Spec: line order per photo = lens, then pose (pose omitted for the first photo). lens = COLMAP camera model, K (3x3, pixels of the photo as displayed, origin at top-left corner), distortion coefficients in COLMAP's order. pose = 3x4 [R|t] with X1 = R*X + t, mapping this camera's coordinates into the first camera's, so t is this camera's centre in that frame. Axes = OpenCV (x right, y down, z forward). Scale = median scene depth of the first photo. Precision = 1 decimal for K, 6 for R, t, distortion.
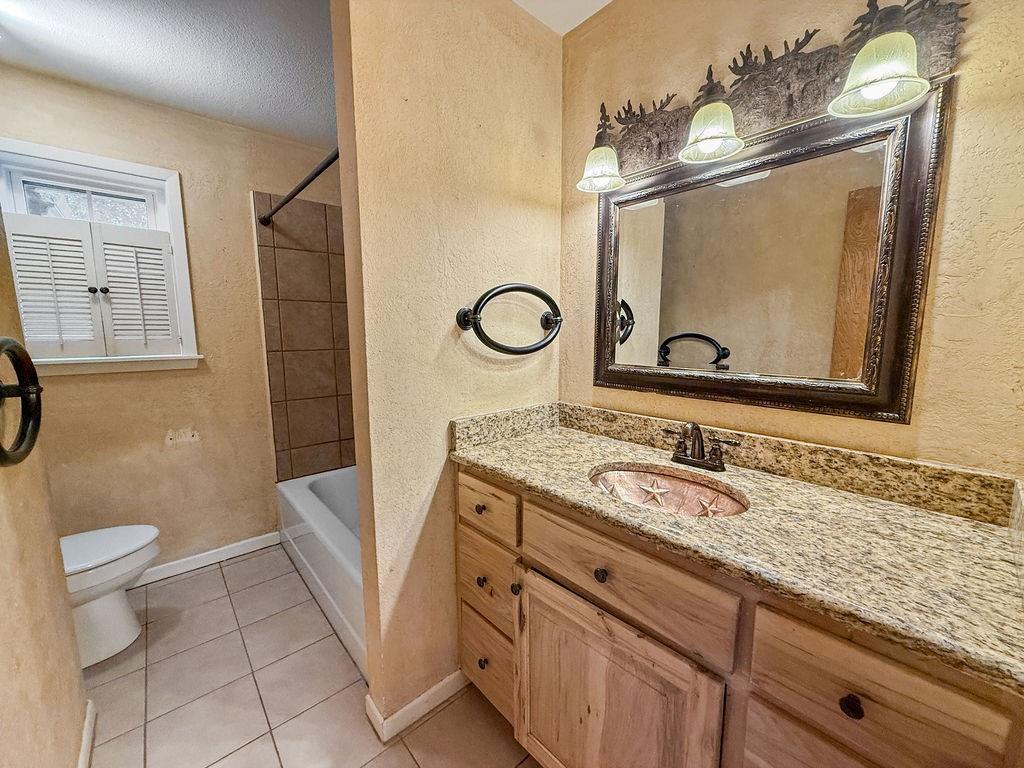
lens RADIAL K [[407.0, 0, 512.0], [0, 407.0, 384.0], [0, 0, 1]] dist [-0.001780, 0.000018]
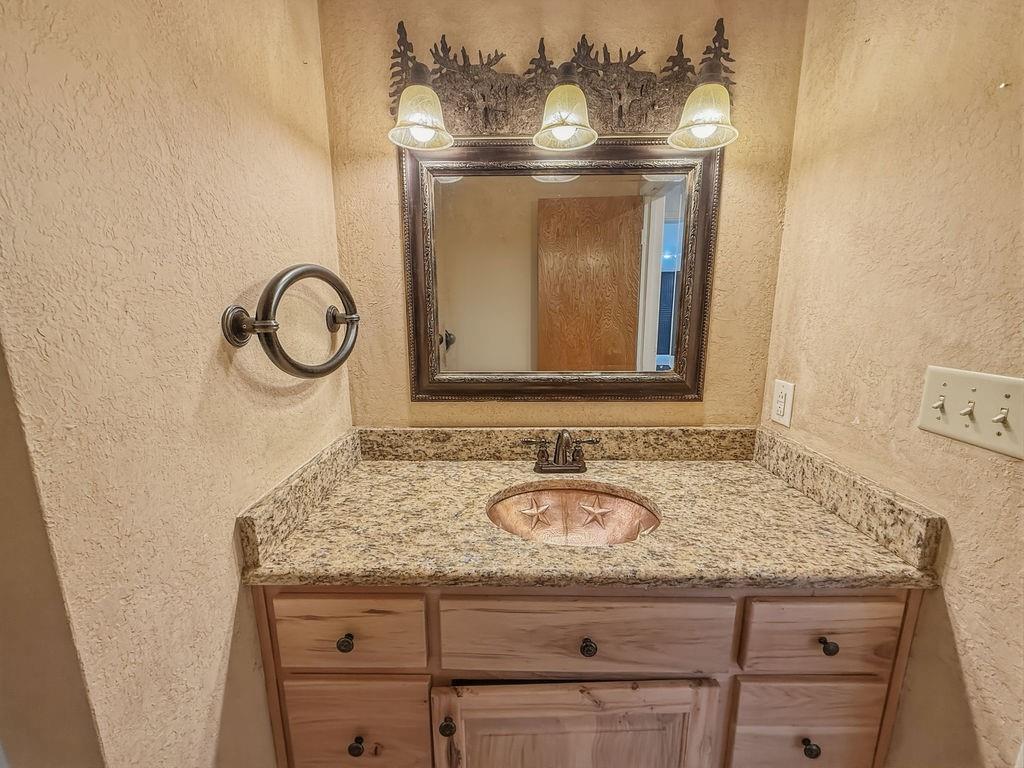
lens RADIAL K [[405.7, 0, 496.6], [0, 405.7, 381.9], [0, 0, 1]] dist [0.000321, -0.000159]
pose [[0.677422, -0.141284, 0.721899, -0.335623], [0.099697, 0.989961, 0.100192, -0.128159], [-0.728807, 0.004099, 0.684707, 0.457422]]
